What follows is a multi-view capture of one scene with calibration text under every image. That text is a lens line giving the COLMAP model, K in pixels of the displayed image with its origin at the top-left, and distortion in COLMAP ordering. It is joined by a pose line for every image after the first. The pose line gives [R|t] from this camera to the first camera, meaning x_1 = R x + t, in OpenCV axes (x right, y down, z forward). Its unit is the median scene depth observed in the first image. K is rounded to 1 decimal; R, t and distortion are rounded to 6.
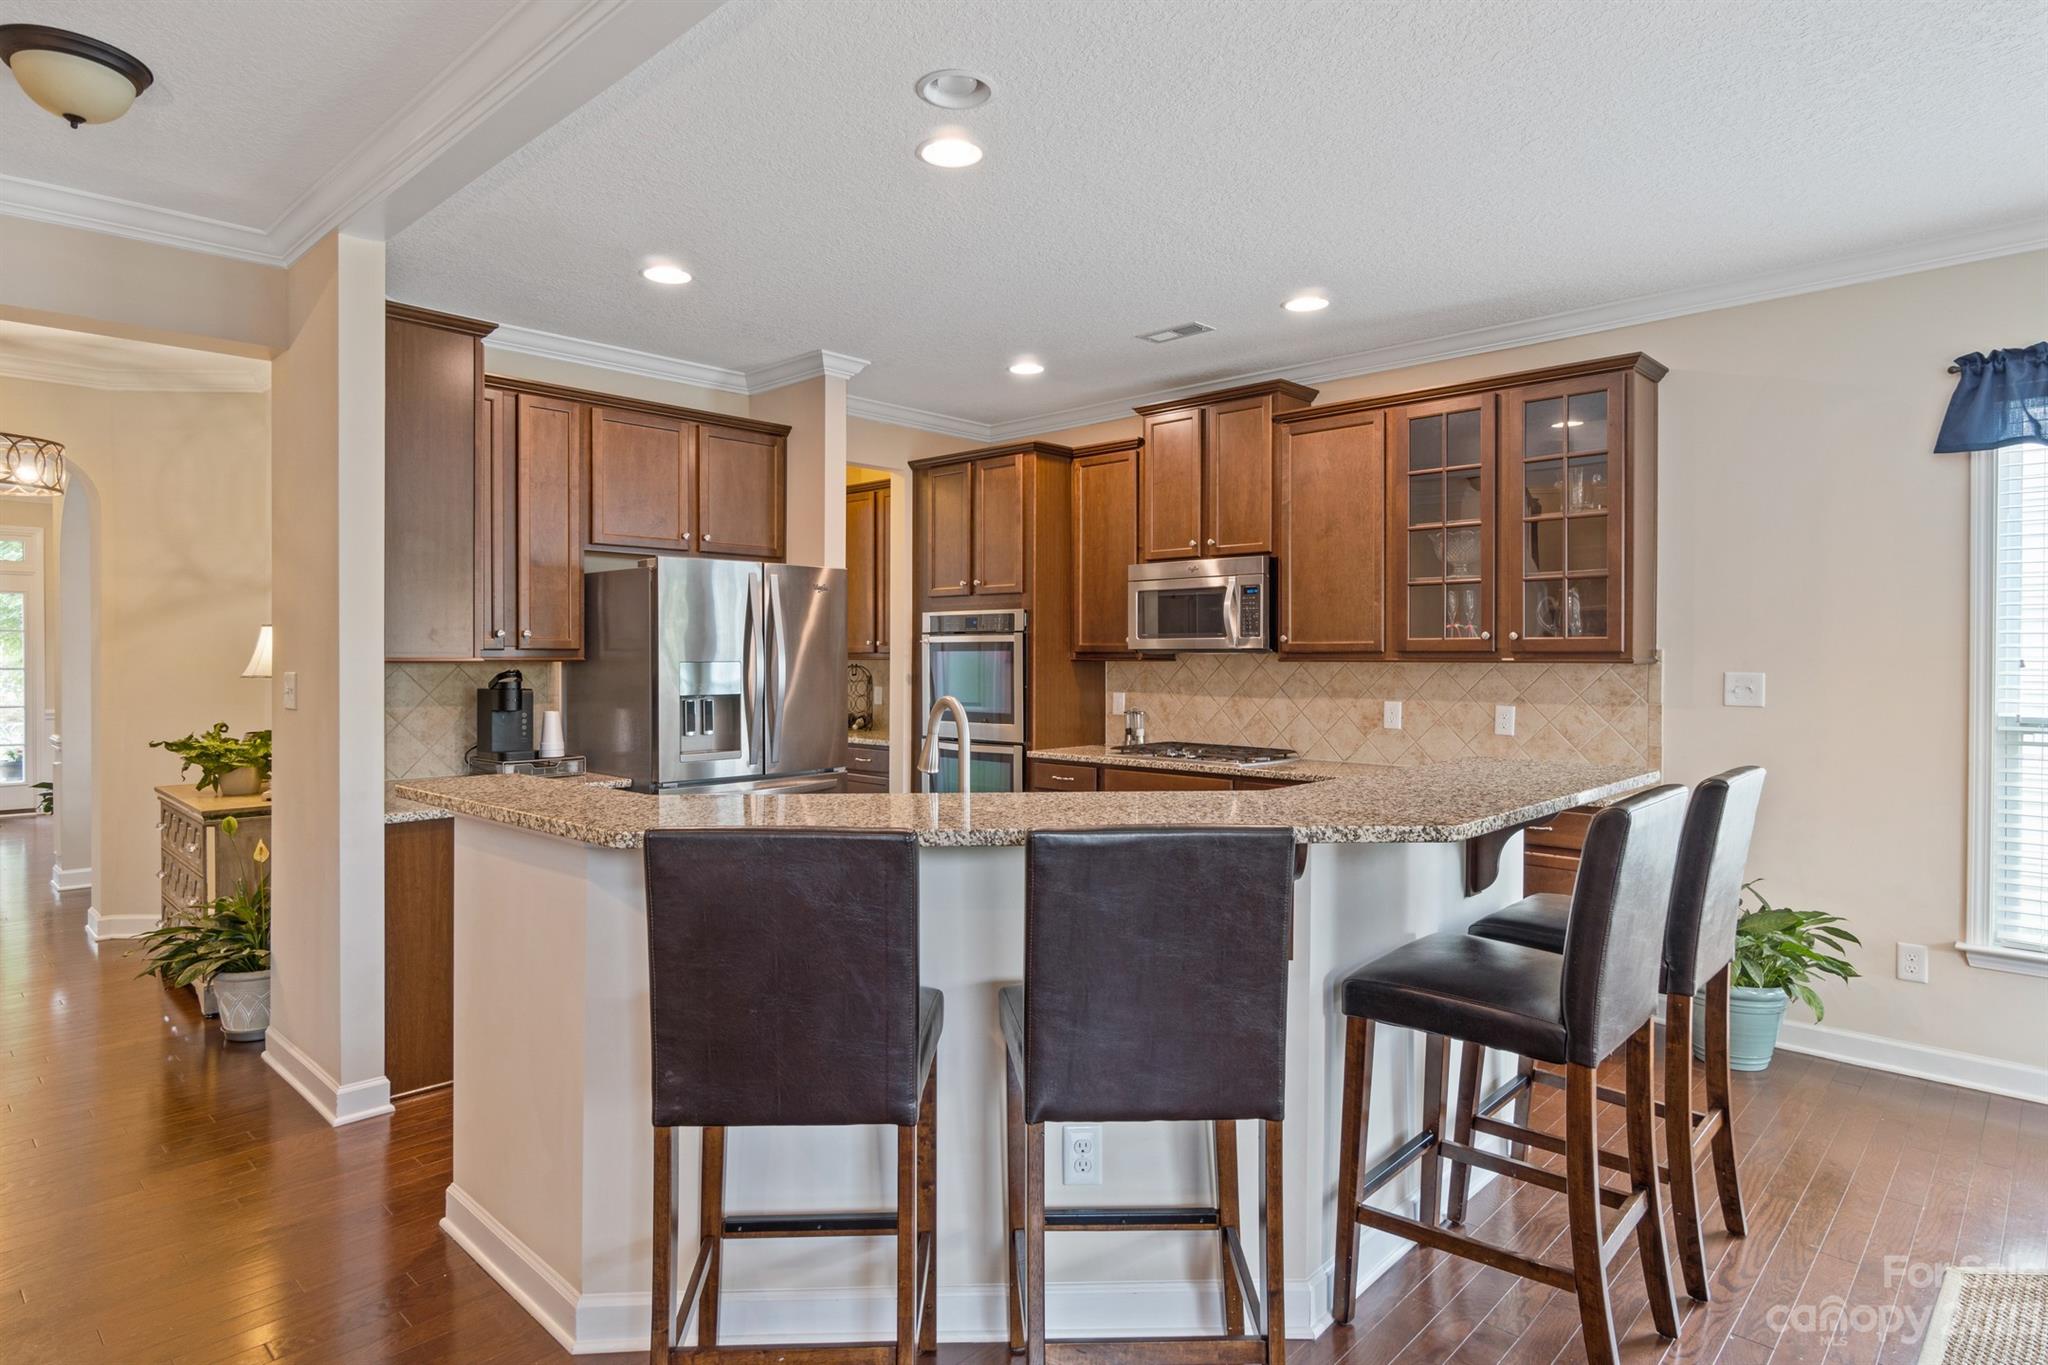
lens RADIAL K [[1109.8, 0, 1026.5], [0, 1109.8, 666.6], [0, 0, 1]] dist [0.004016, 0.000895]
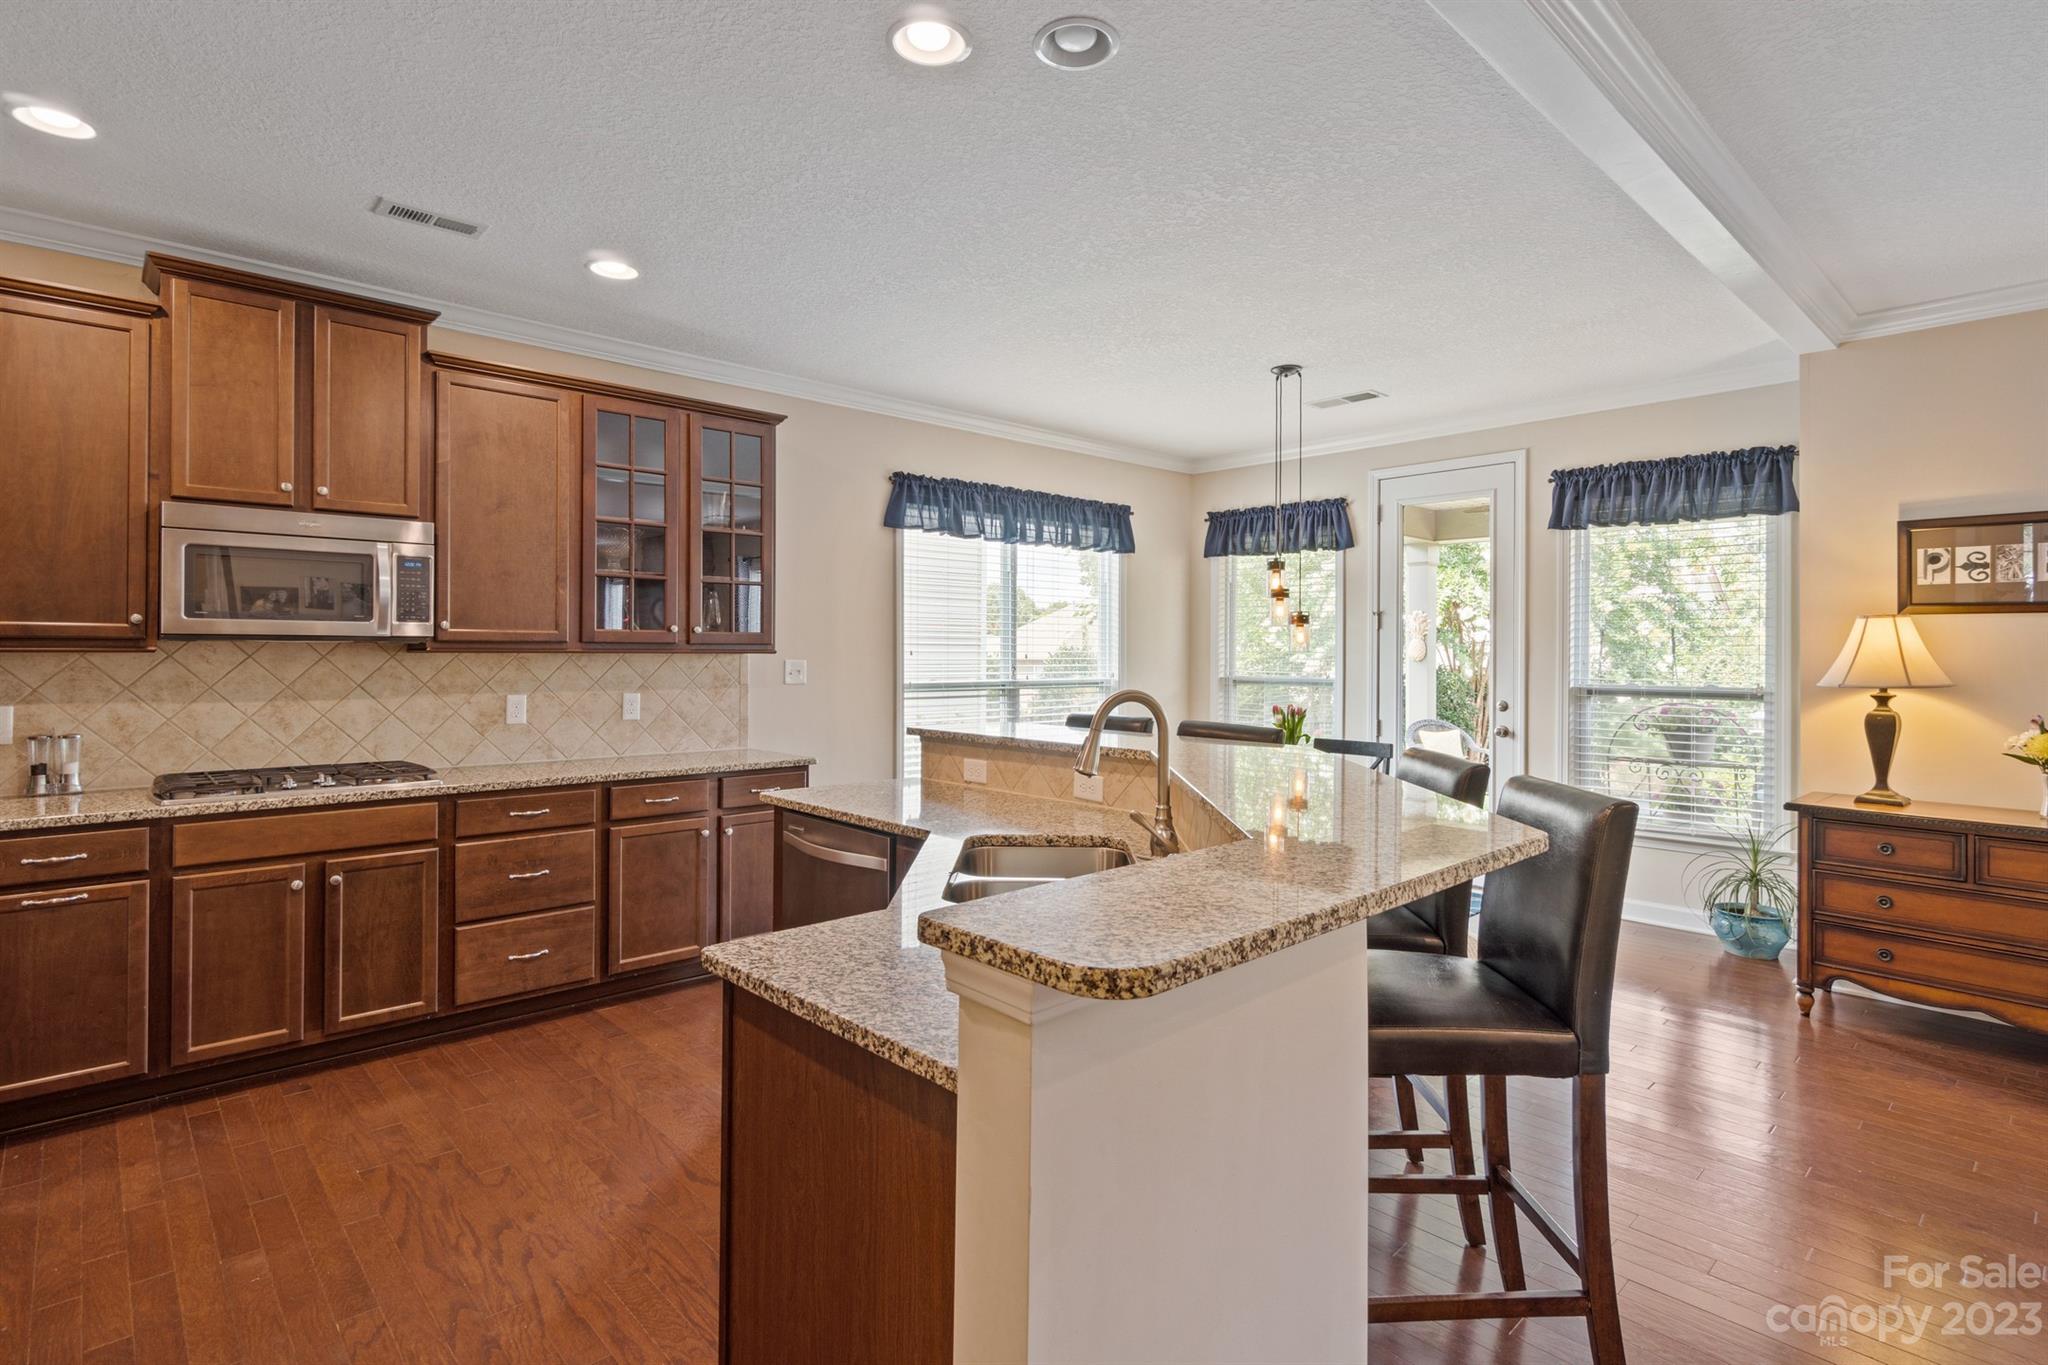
lens RADIAL K [[997.6, 0, 986.7], [0, 997.6, 655.3], [0, 0, 1]] dist [0.000818, 0.000233]
pose [[0.084643, -0.005244, 0.996398, -0.493602], [0.003348, 0.999982, 0.004979, -0.005183], [-0.996406, 0.002915, 0.084659, 0.546093]]
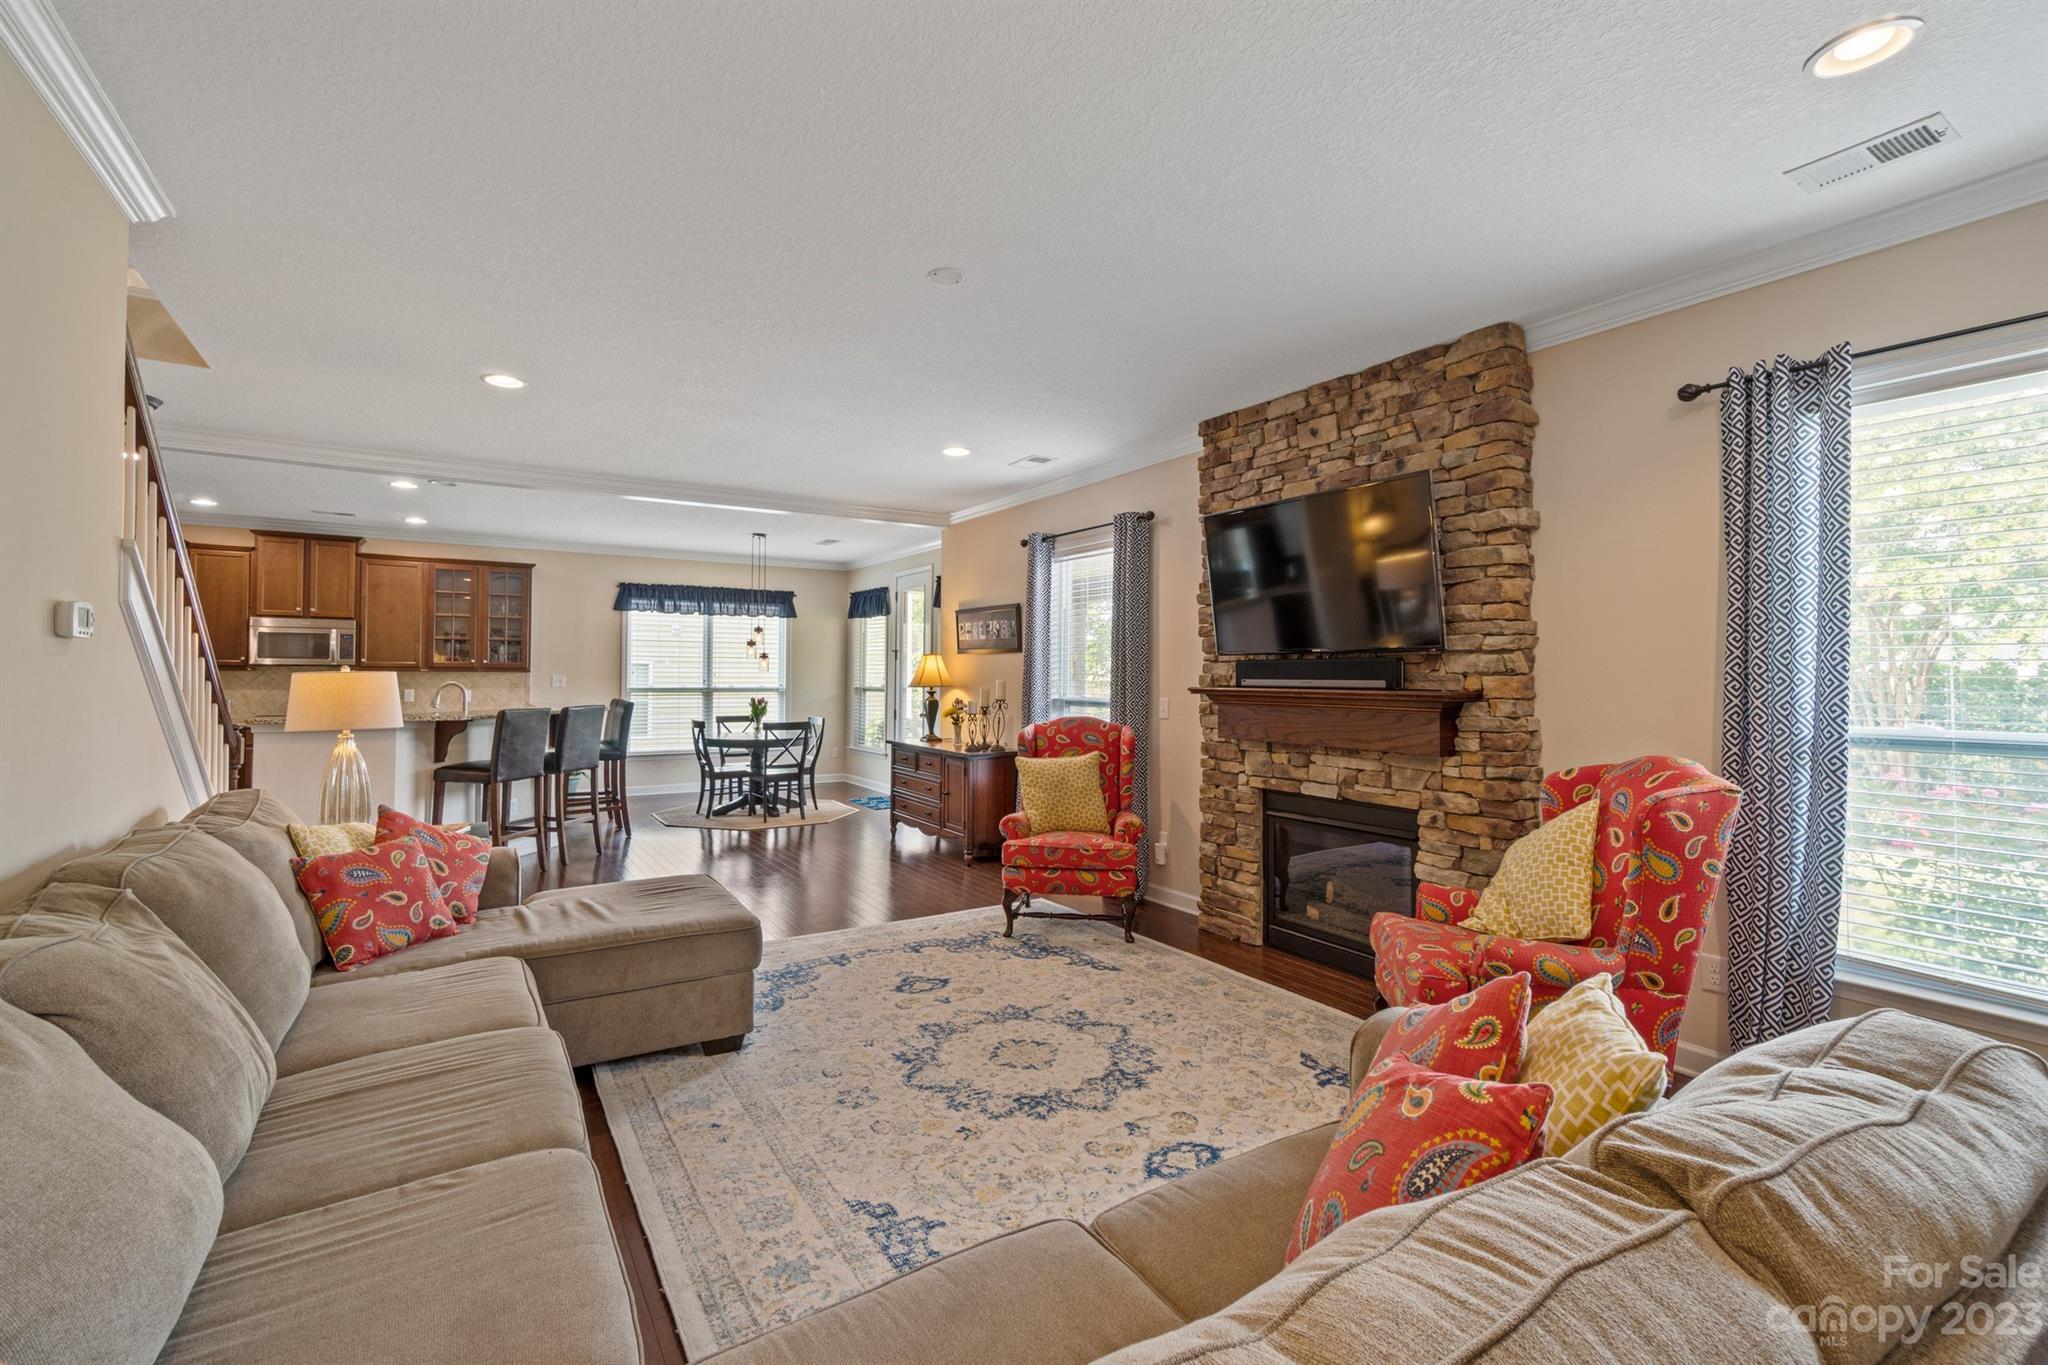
lens RADIAL K [[886.7, 0, 1000.9], [0, 886.7, 674.0], [0, 0, 1]] dist [-0.001856, -0.000217]
pose [[0.251675, -0.000713, 0.967811, -1.120439], [0.001781, 0.999998, 0.000274, 0.002146], [-0.967810, 0.001655, 0.251676, -0.608698]]
